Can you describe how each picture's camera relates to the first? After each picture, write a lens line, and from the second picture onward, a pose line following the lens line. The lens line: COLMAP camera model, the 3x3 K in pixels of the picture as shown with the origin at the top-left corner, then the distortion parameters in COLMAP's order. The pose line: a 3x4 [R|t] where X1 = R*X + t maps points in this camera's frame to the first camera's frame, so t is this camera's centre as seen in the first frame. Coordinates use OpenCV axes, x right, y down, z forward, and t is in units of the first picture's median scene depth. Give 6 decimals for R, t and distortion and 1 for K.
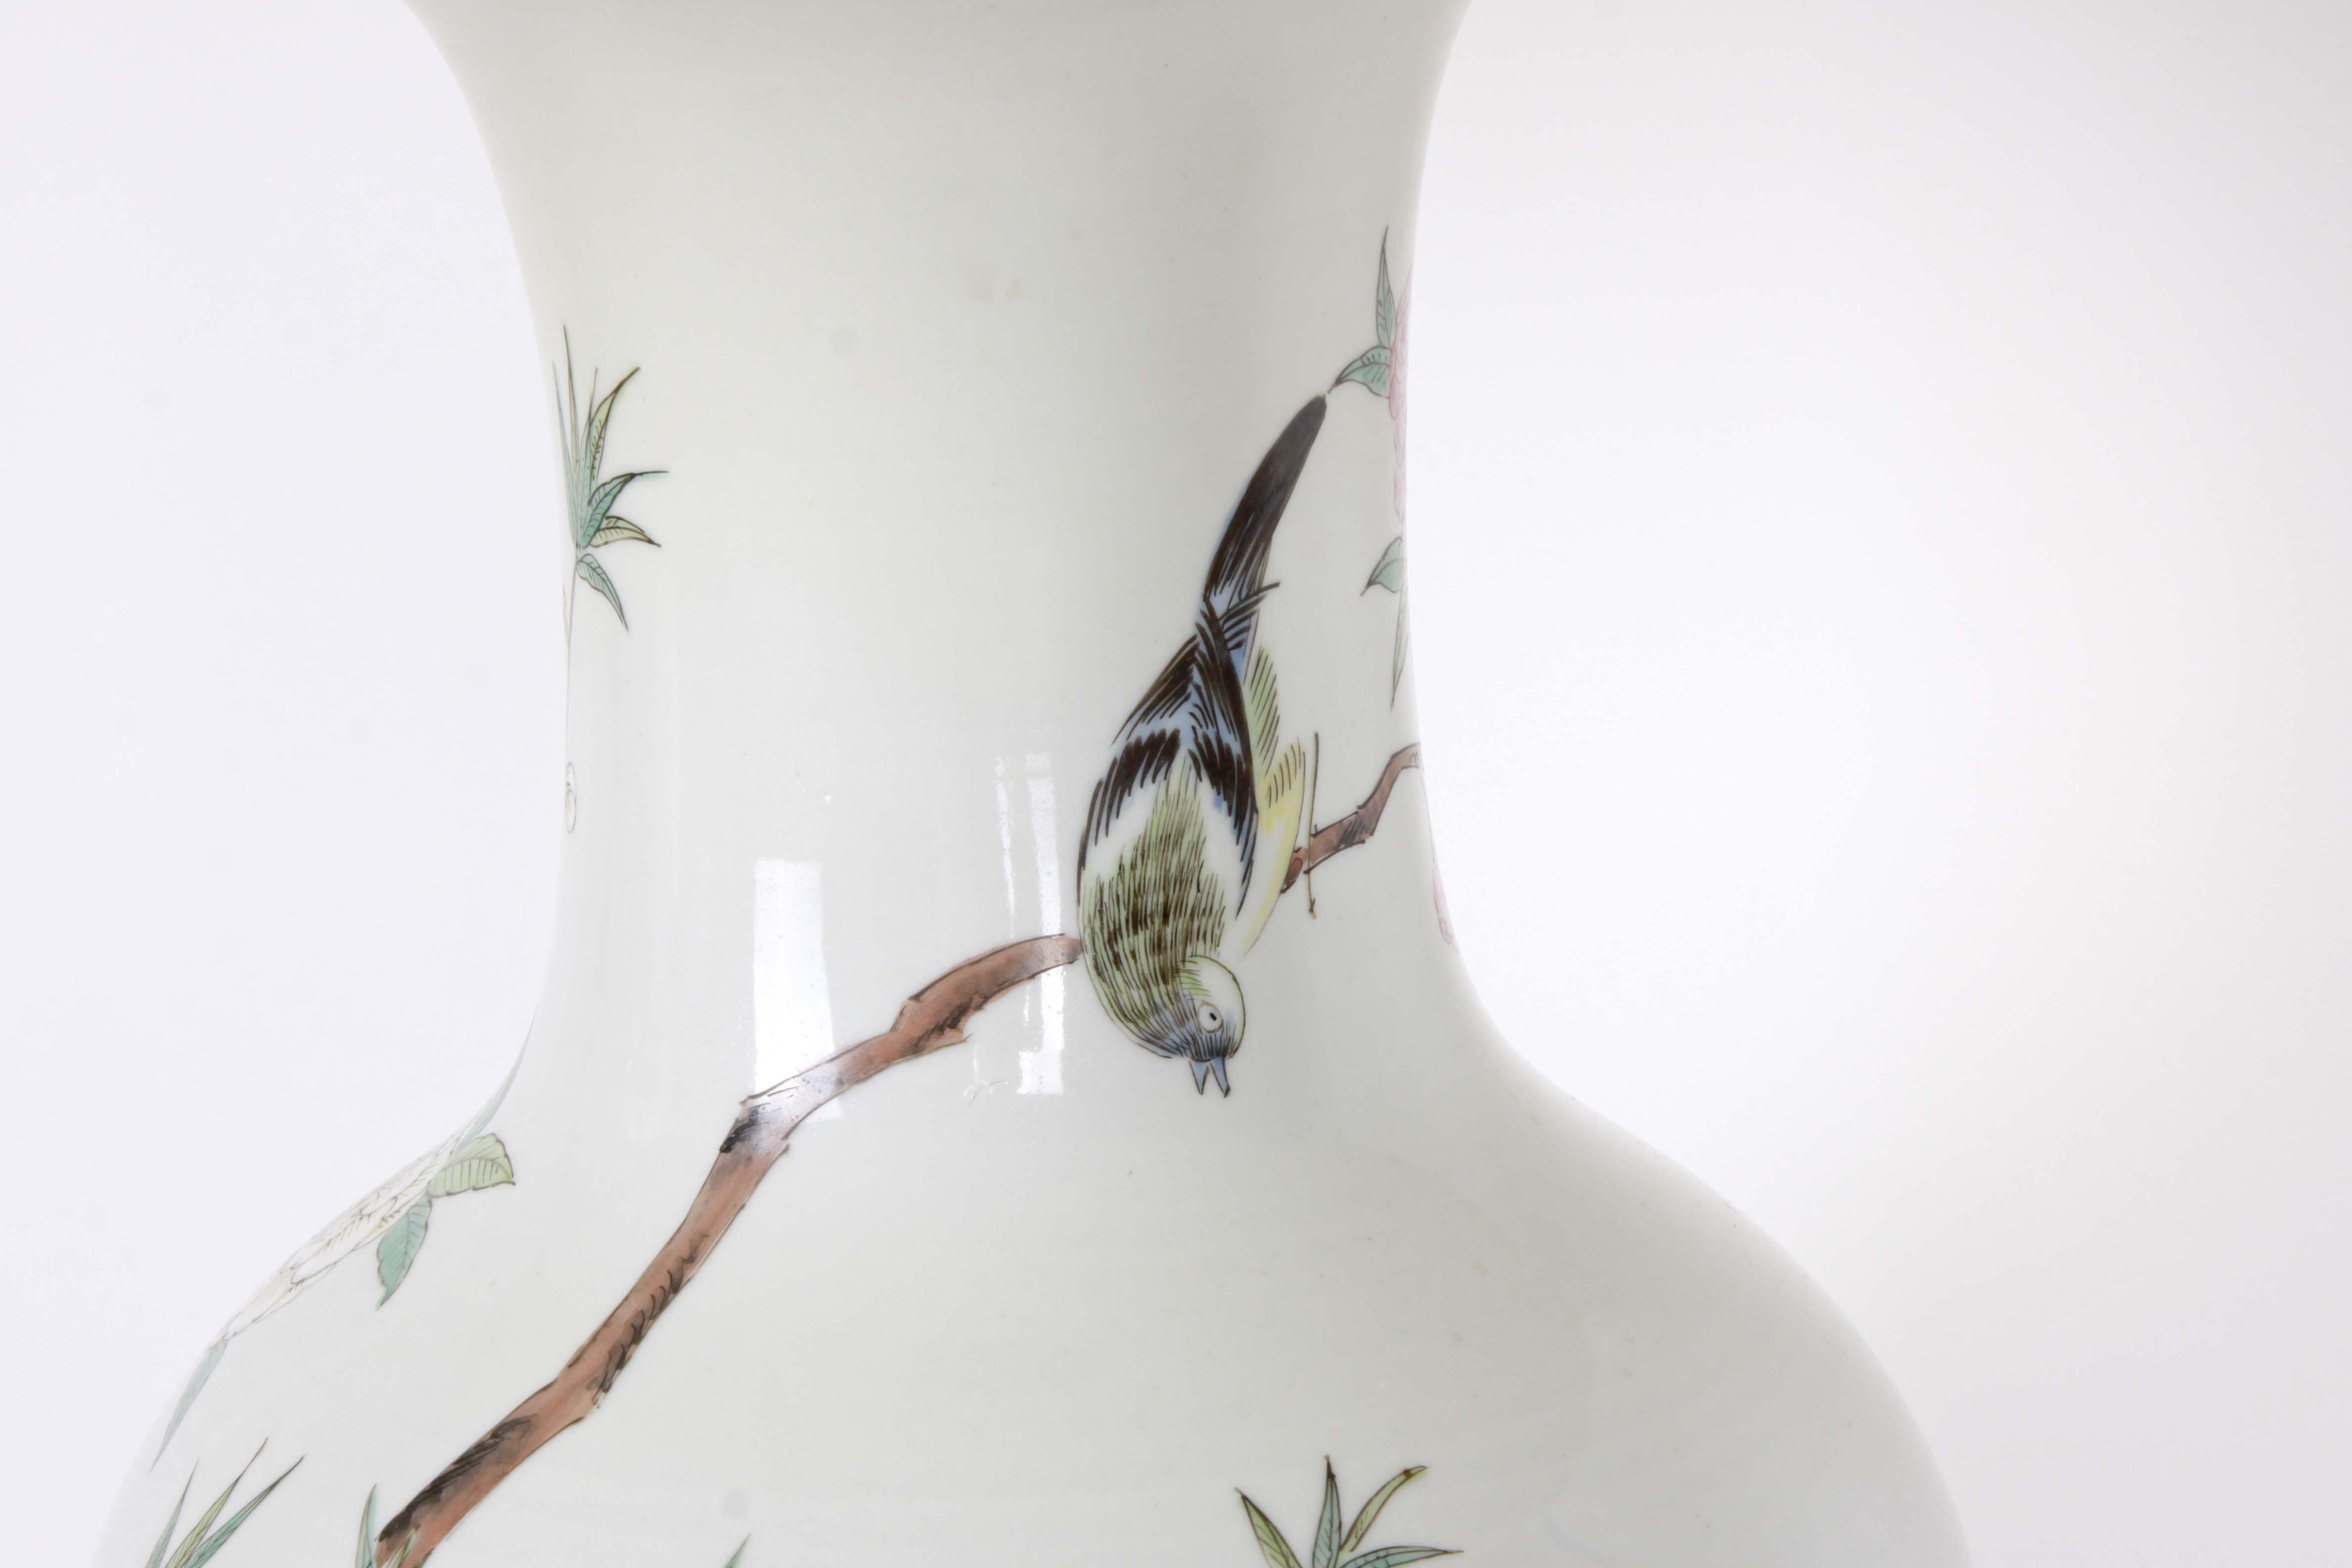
lens RADIAL K [[6324.8, 0, 1188.5], [0, 6324.8, 787.1], [0, 0, 1]] dist [0.136044, 0.000000]
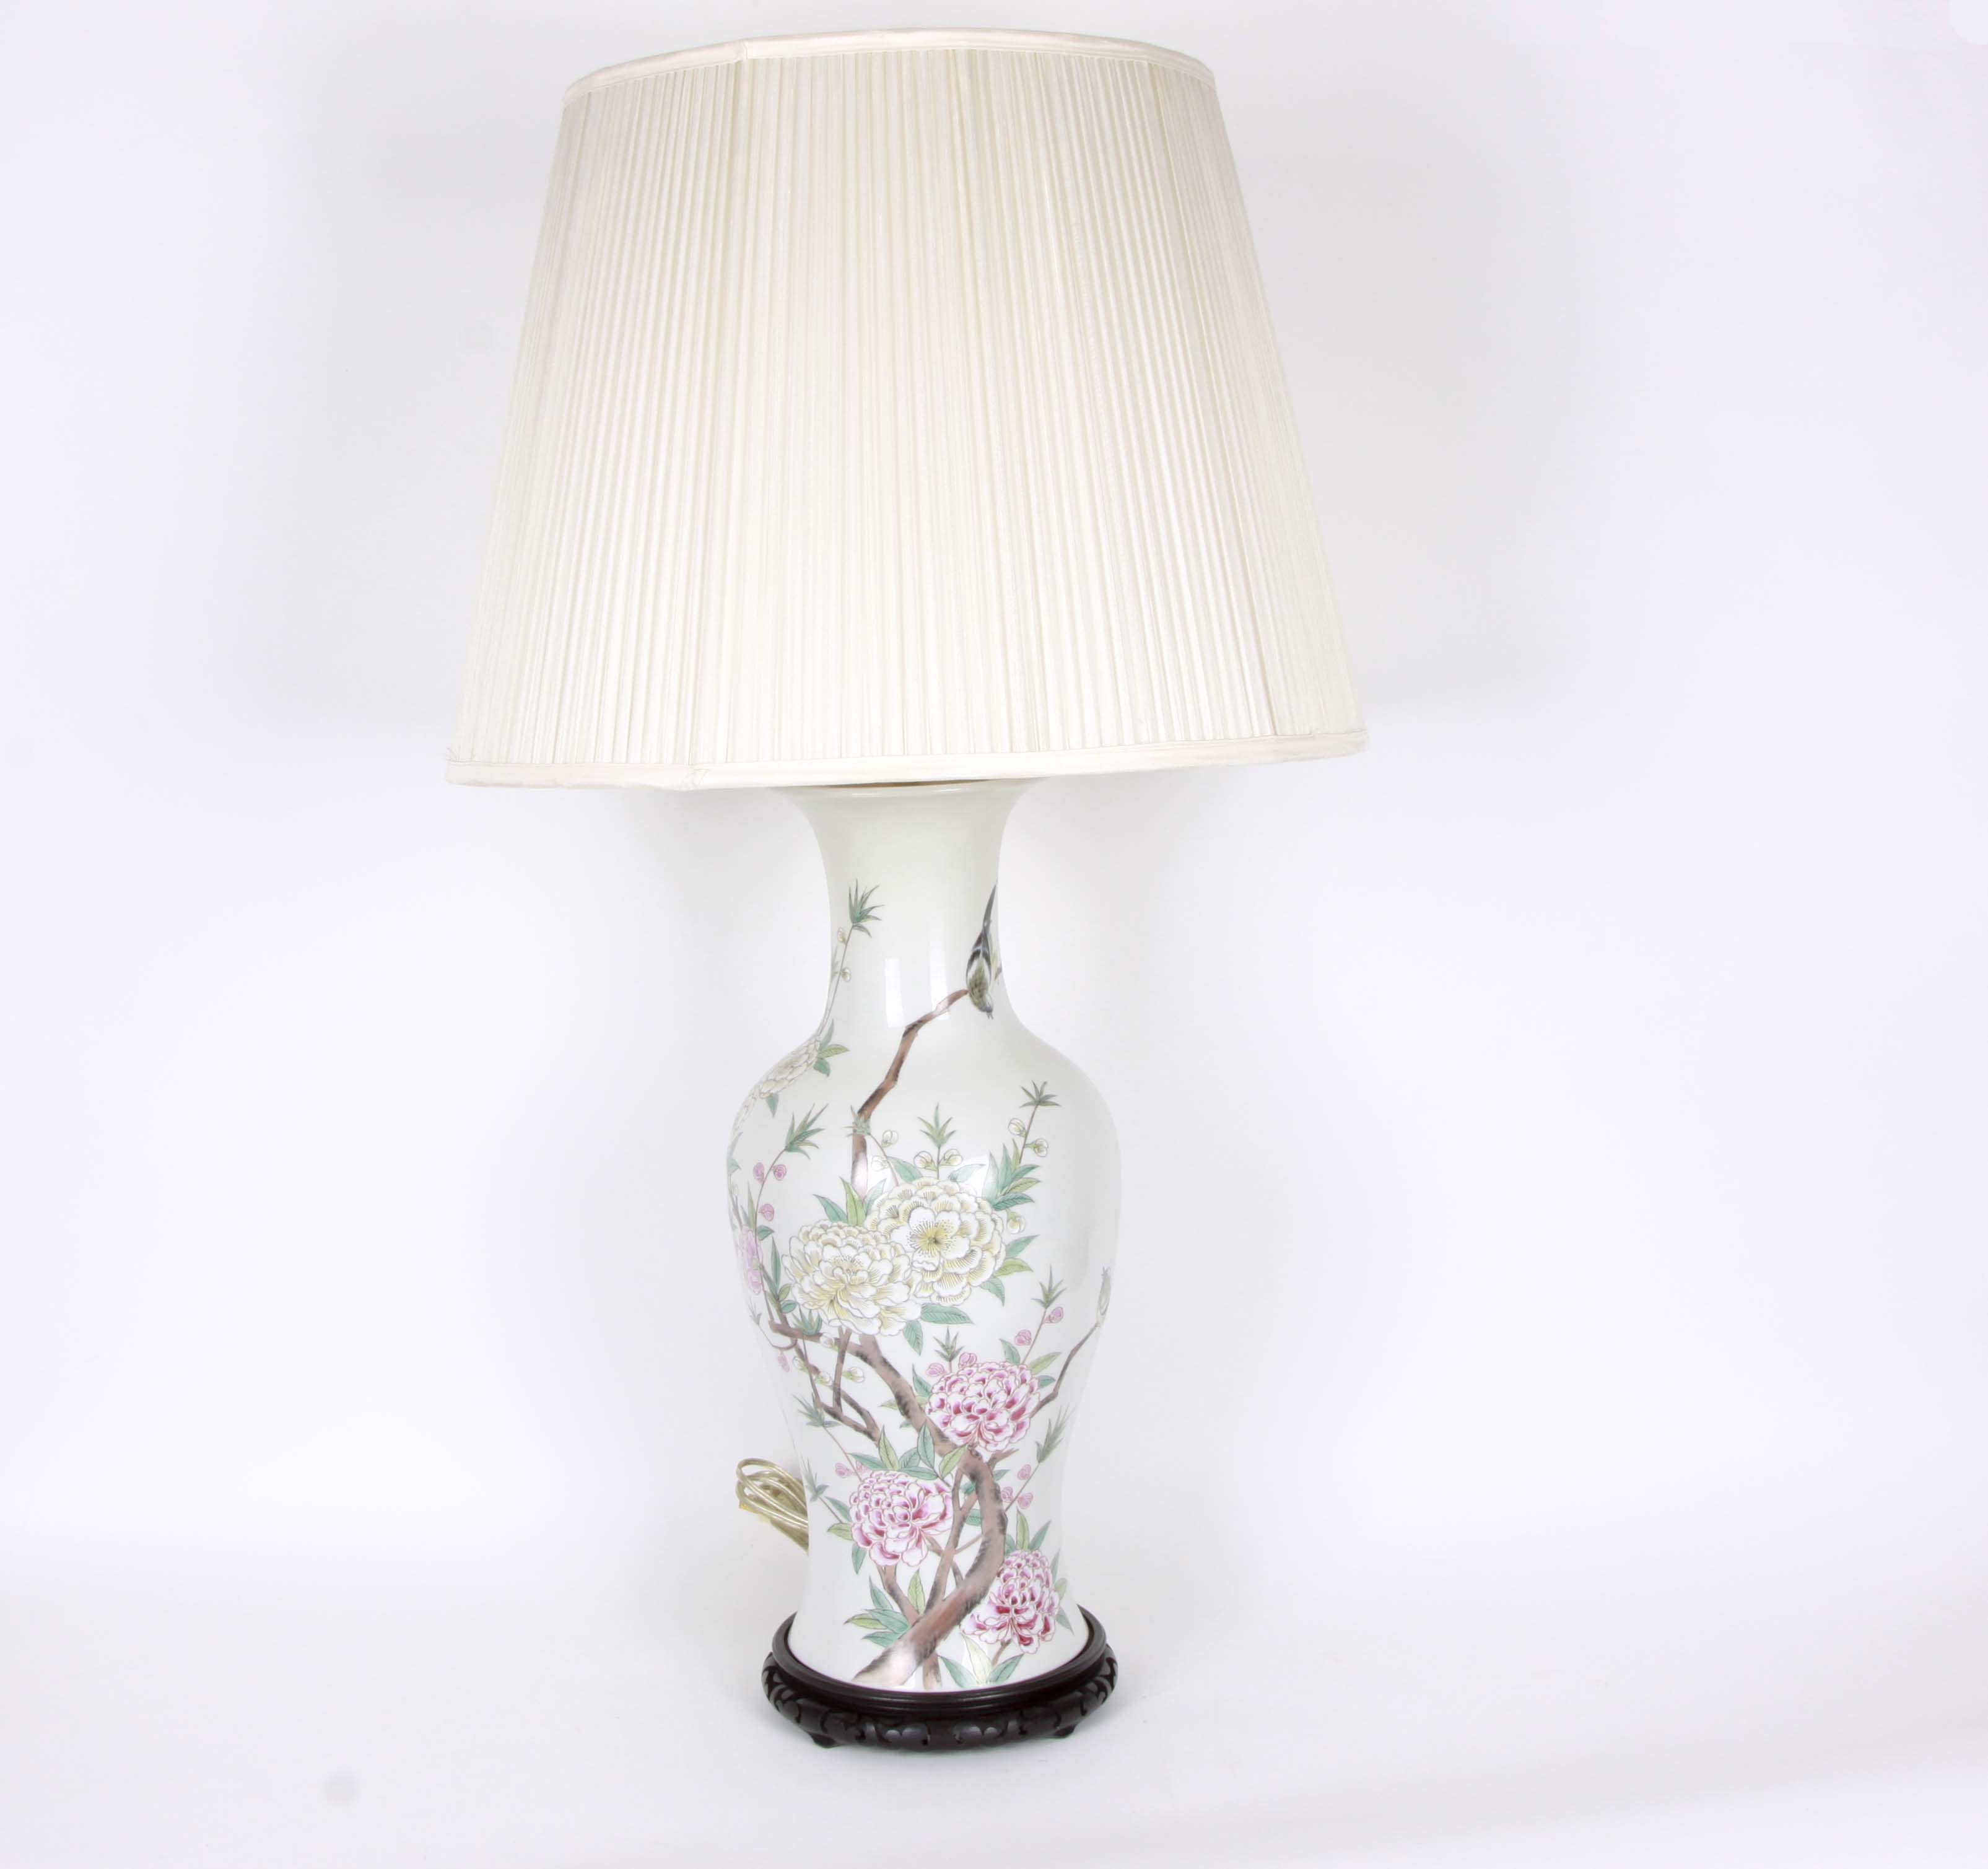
lens RADIAL K [[3206.0, 0, 943.1], [0, 3206.0, 893.8], [0, 0, 1]] dist [-0.125652, 0.000000]
pose [[0.916084, -0.051821, 0.397624, -1.073002], [0.090900, 0.992637, -0.080057, 0.153790], [-0.390547, 0.109483, 0.914049, -1.401282]]
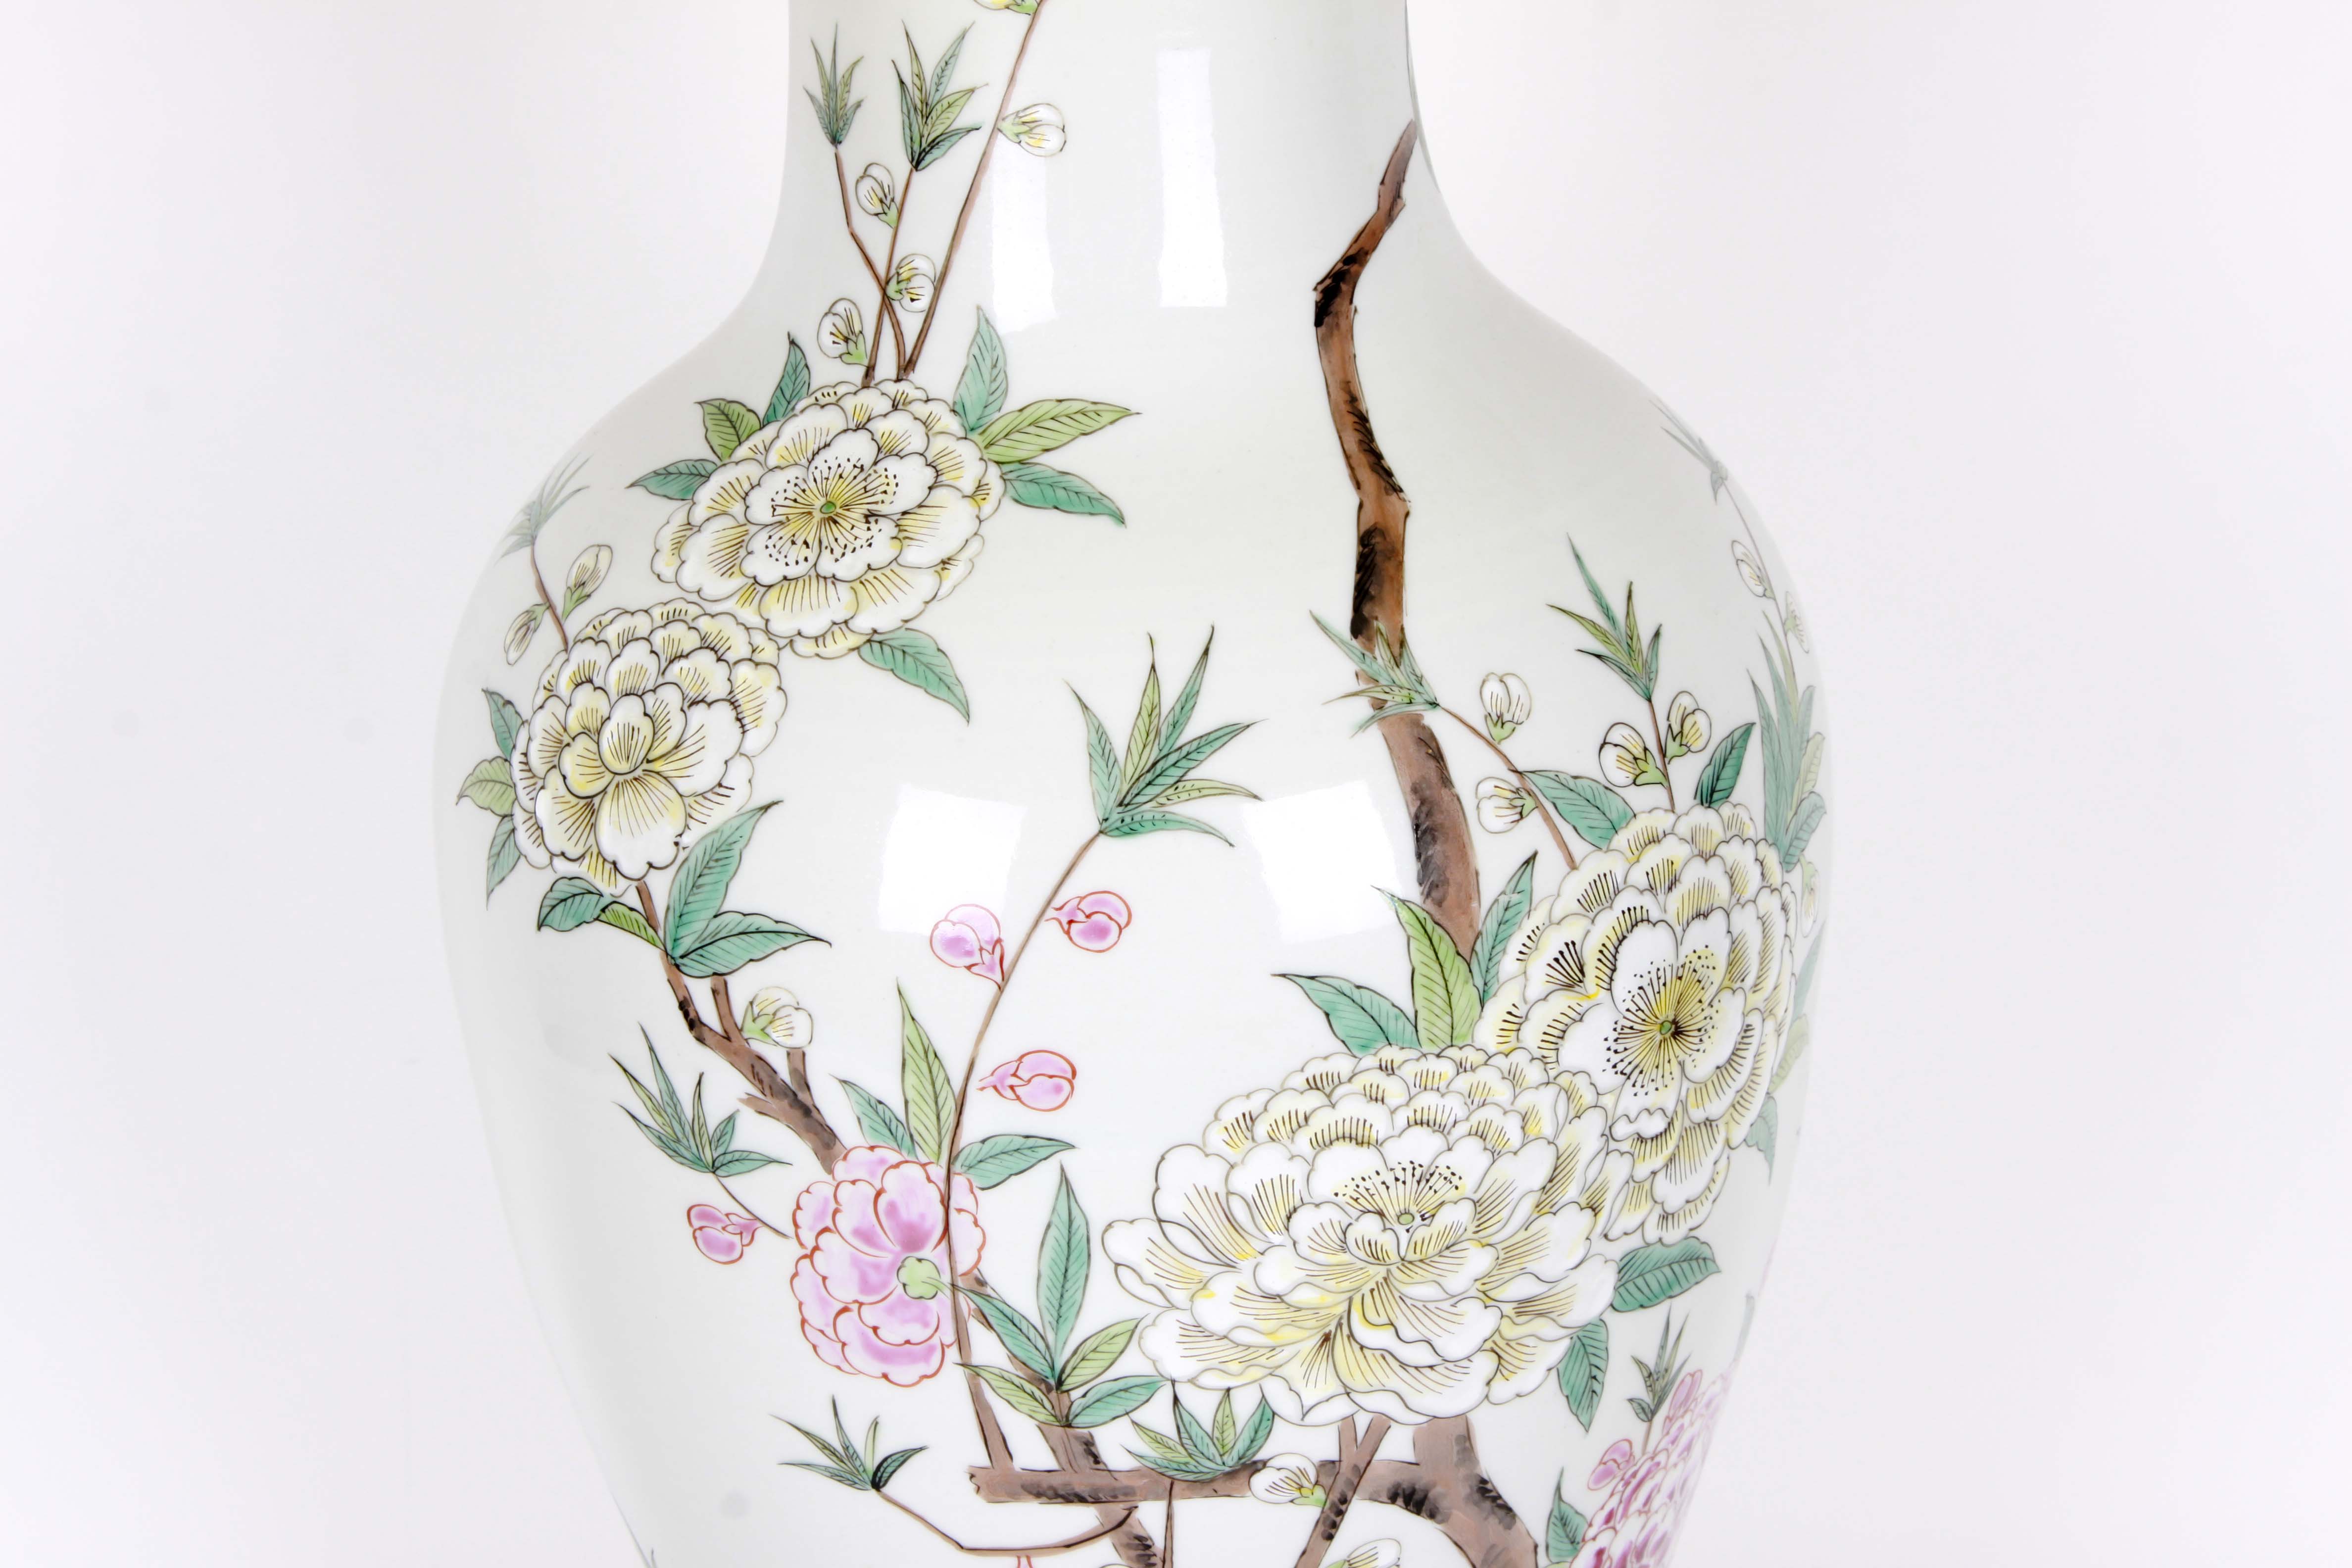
lens RADIAL K [[5300.5, 0, 1178.5], [0, 5300.5, 796.6], [0, 0, 1]] dist [0.111821, 0.000000]
pose [[0.404597, -0.293062, 0.866265, -1.124717], [0.226845, 0.949818, 0.215378, -0.101797], [-0.885913, 0.109367, 0.450774, 0.516925]]
